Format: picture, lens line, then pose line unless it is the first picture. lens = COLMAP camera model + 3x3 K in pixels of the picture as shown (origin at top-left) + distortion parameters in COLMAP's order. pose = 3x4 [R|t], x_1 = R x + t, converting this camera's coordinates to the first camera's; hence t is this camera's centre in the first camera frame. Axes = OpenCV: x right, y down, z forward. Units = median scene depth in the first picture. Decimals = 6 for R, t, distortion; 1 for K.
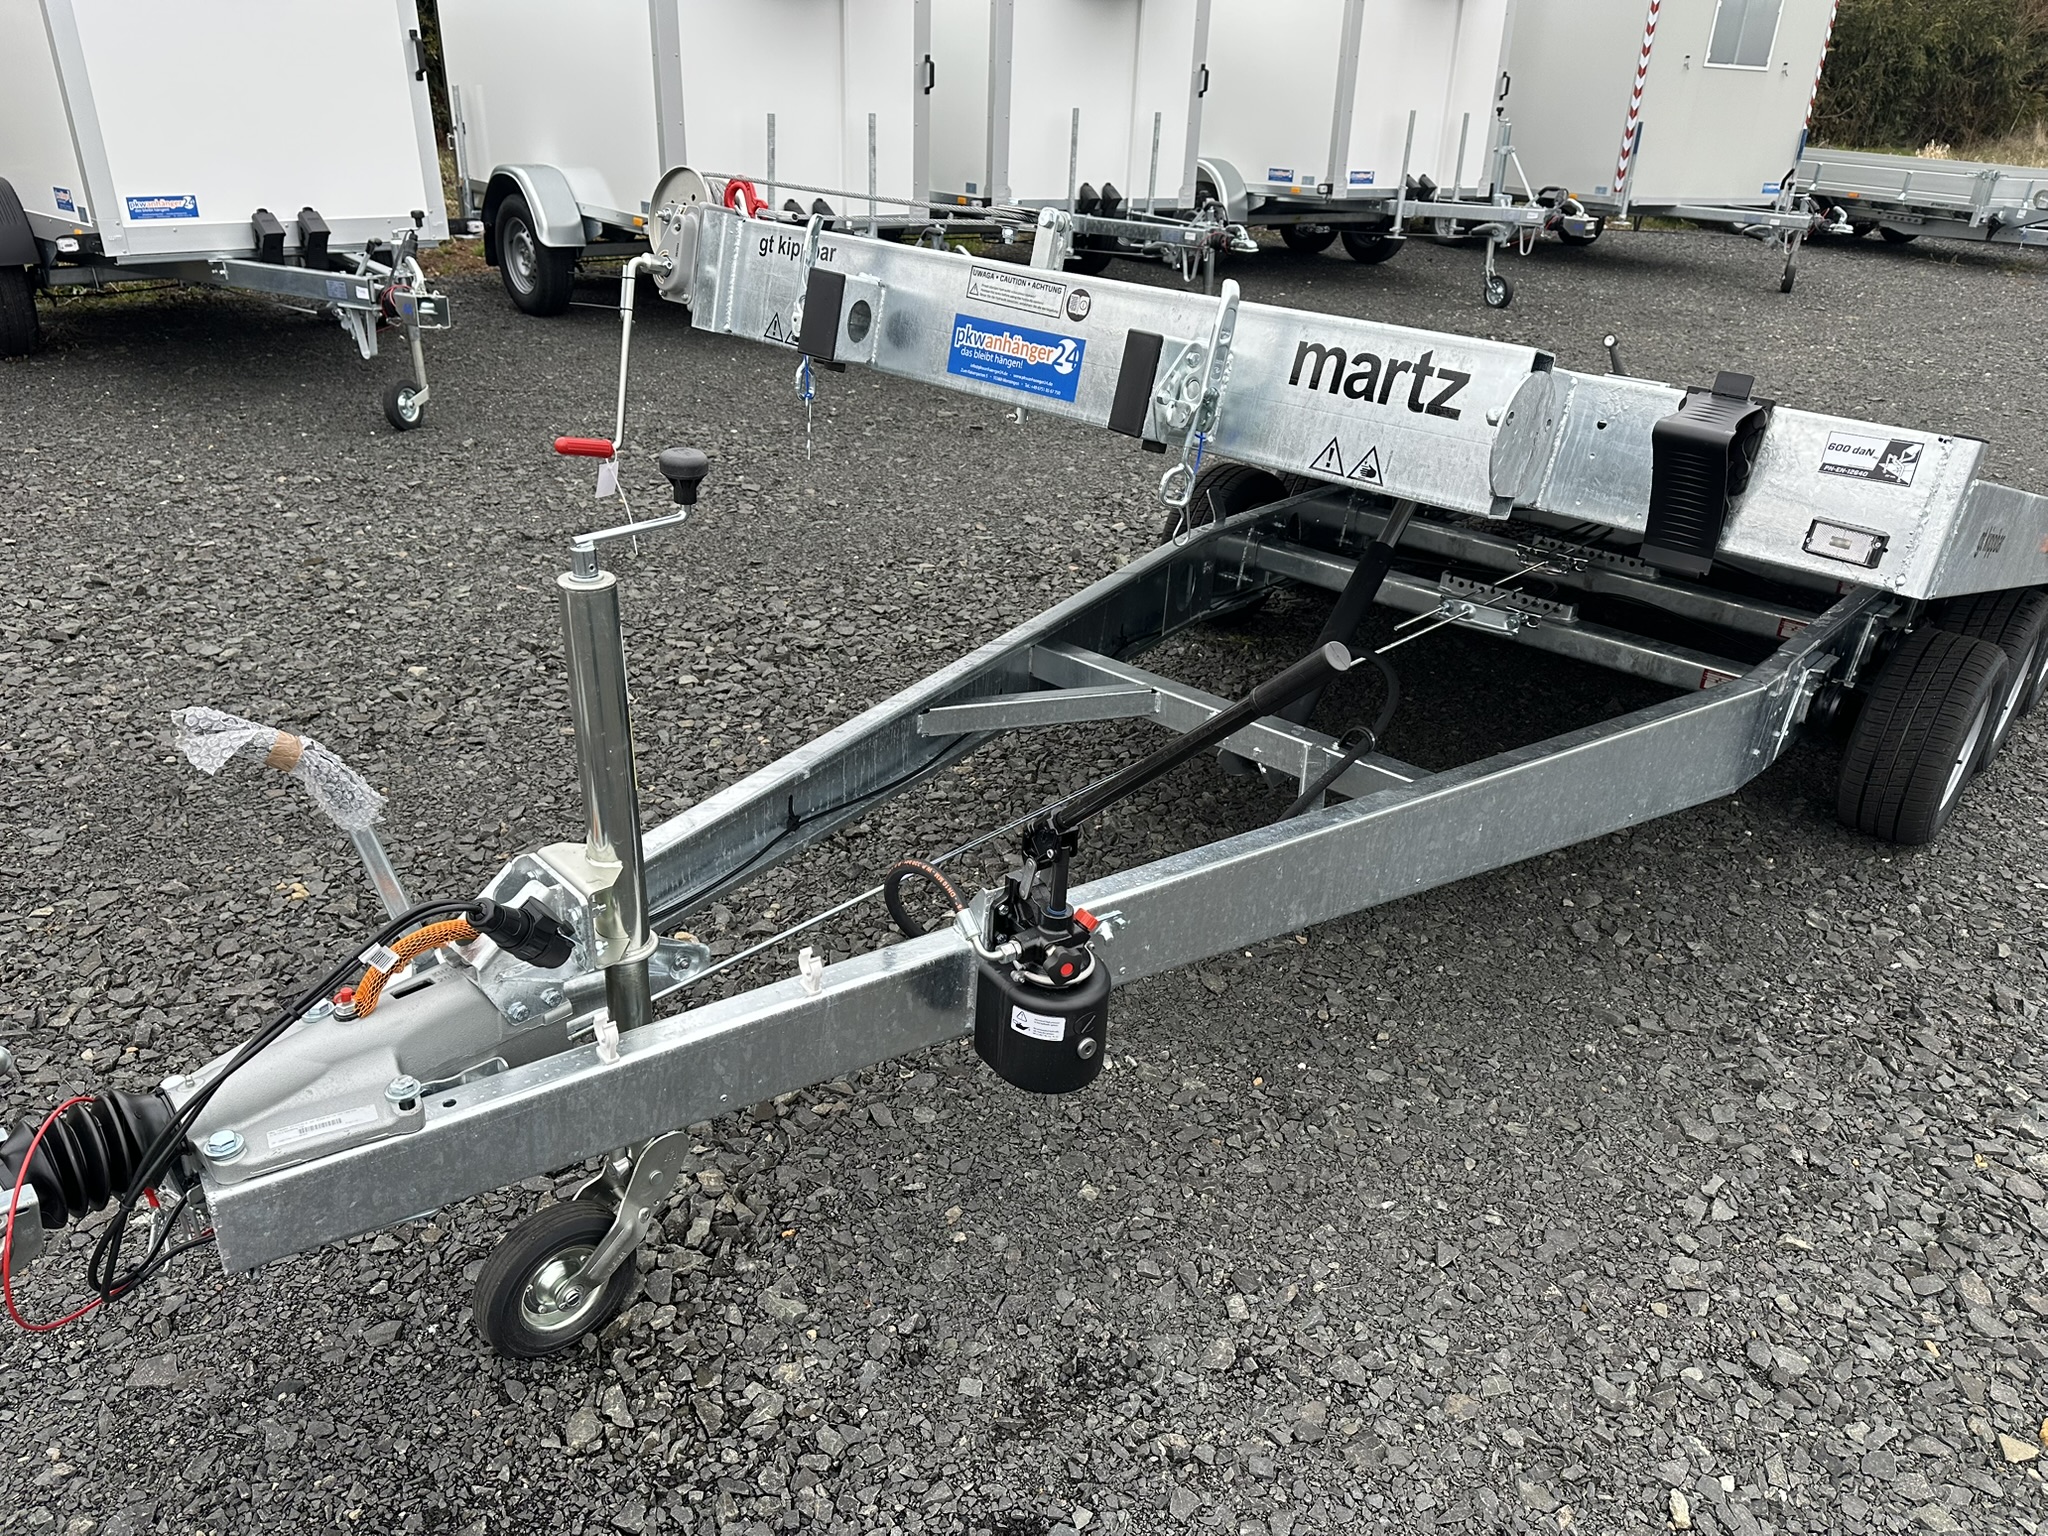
lens RADIAL K [[1442.8, 0, 1025.3], [0, 1442.8, 780.1], [0, 0, 1]] dist [0.027095, -0.029102]
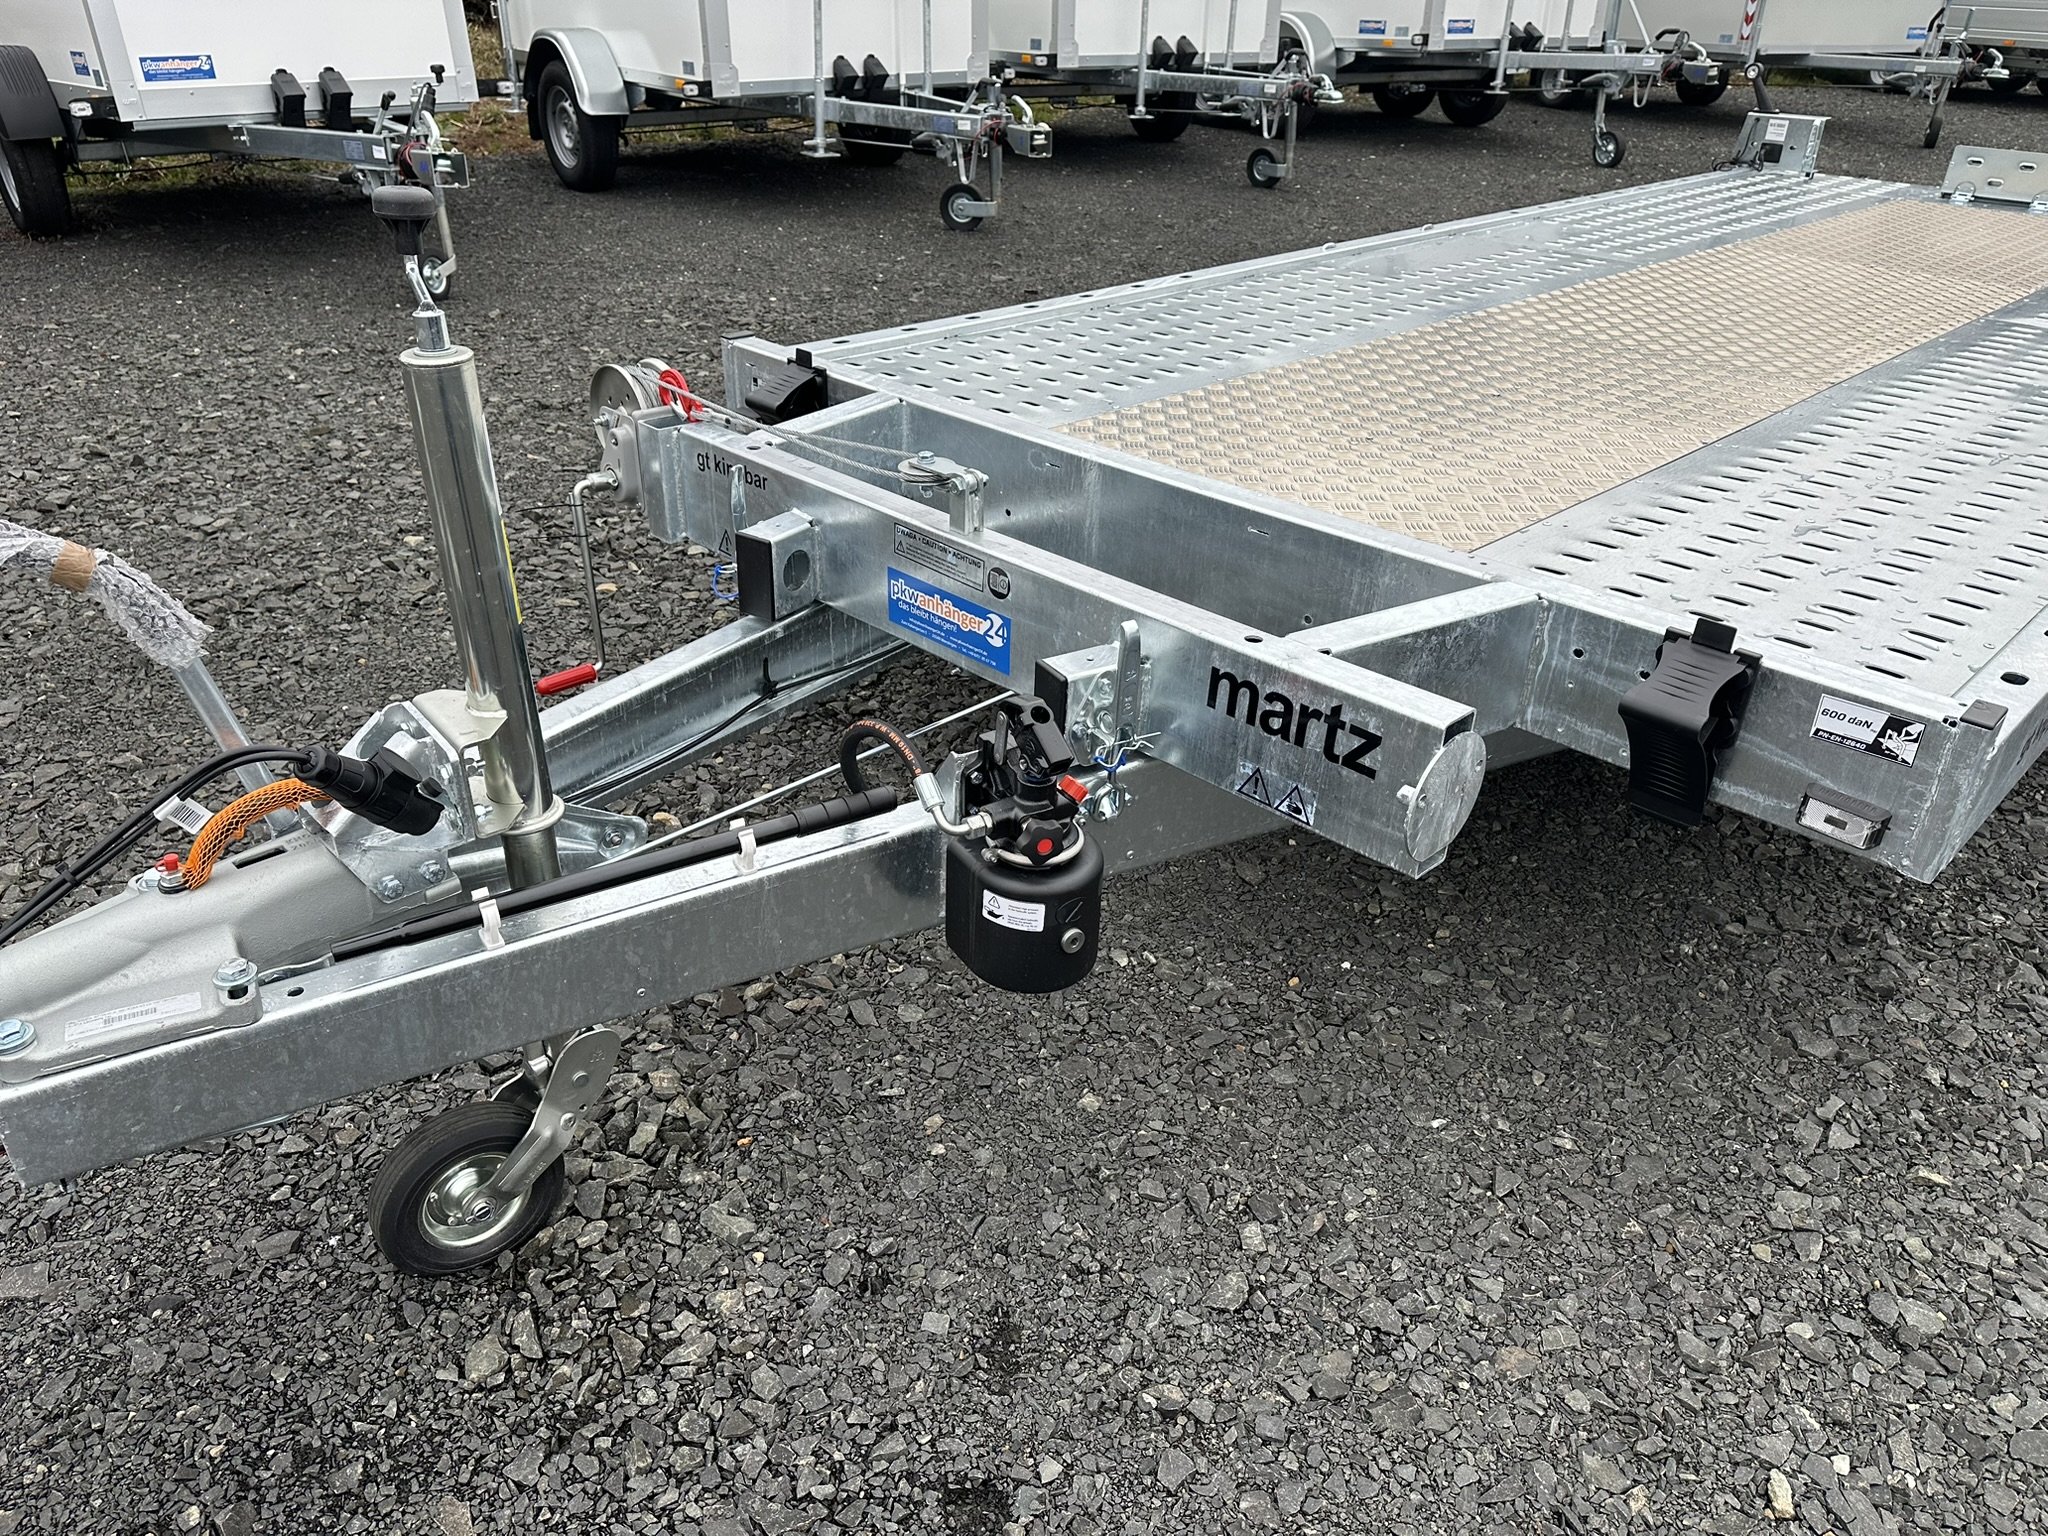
lens RADIAL K [[1442.8, 0, 1020.4], [0, 1442.8, 780.5], [0, 0, 1]] dist [0.027095, -0.029102]
pose [[0.998001, 0.004410, -0.063041, 0.050460], [-0.000531, 0.998112, 0.061416, 0.033968], [0.063193, -0.061259, 0.996119, 0.127150]]
